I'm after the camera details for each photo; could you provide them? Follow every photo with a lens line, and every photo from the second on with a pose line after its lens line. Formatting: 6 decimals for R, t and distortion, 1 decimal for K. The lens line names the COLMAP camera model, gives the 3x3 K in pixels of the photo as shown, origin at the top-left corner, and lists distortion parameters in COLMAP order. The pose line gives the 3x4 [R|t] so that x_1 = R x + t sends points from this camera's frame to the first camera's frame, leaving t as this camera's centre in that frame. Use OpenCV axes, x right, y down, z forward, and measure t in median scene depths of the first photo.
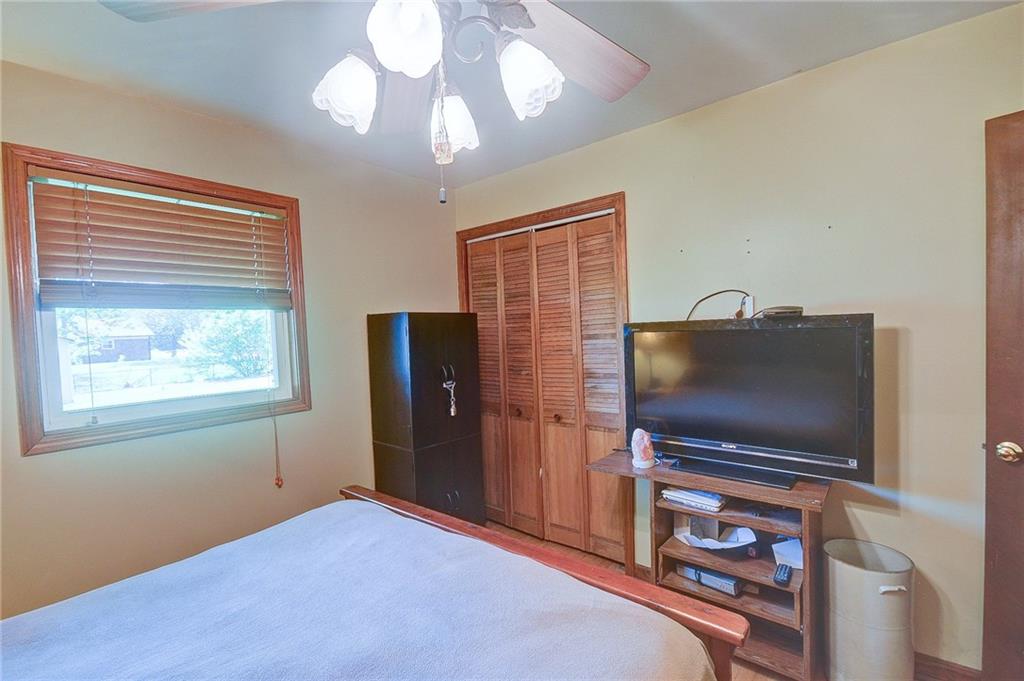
lens RADIAL K [[453.3, 0, 510.5], [0, 453.3, 348.0], [0, 0, 1]] dist [-0.000800, -0.000392]
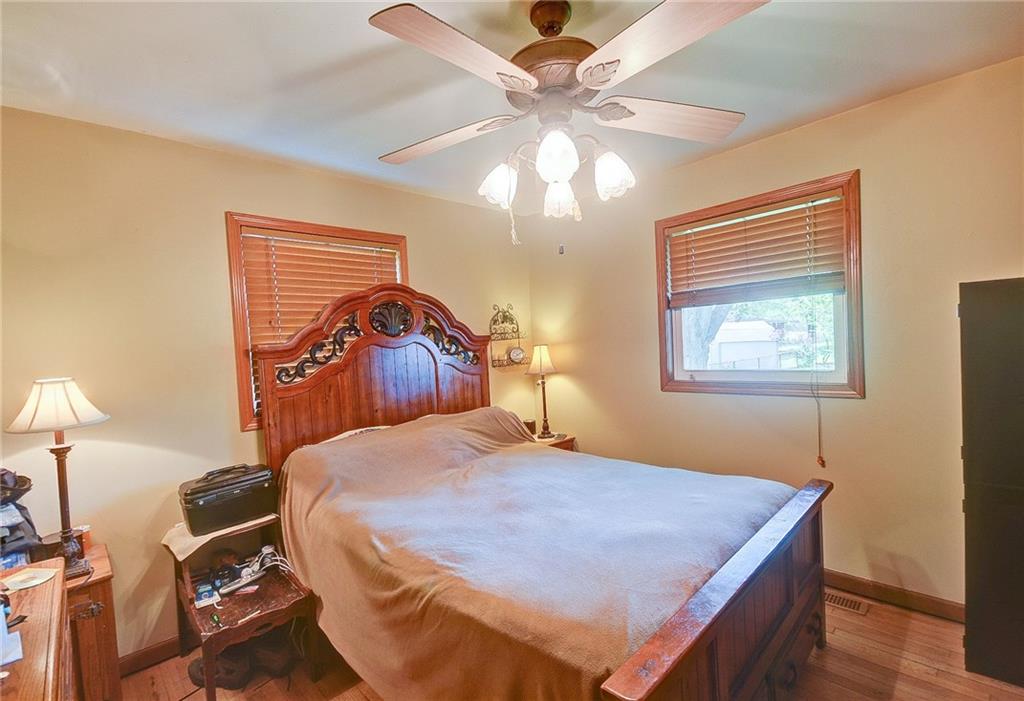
lens RADIAL K [[469.4, 0, 498.2], [0, 469.4, 361.8], [0, 0, 1]] dist [0.002288, 0.000039]
pose [[-0.131946, 0.081938, -0.987865, 0.652667], [0.023059, 0.996562, 0.079579, -0.034786], [0.990989, -0.012279, -0.133382, 0.429668]]
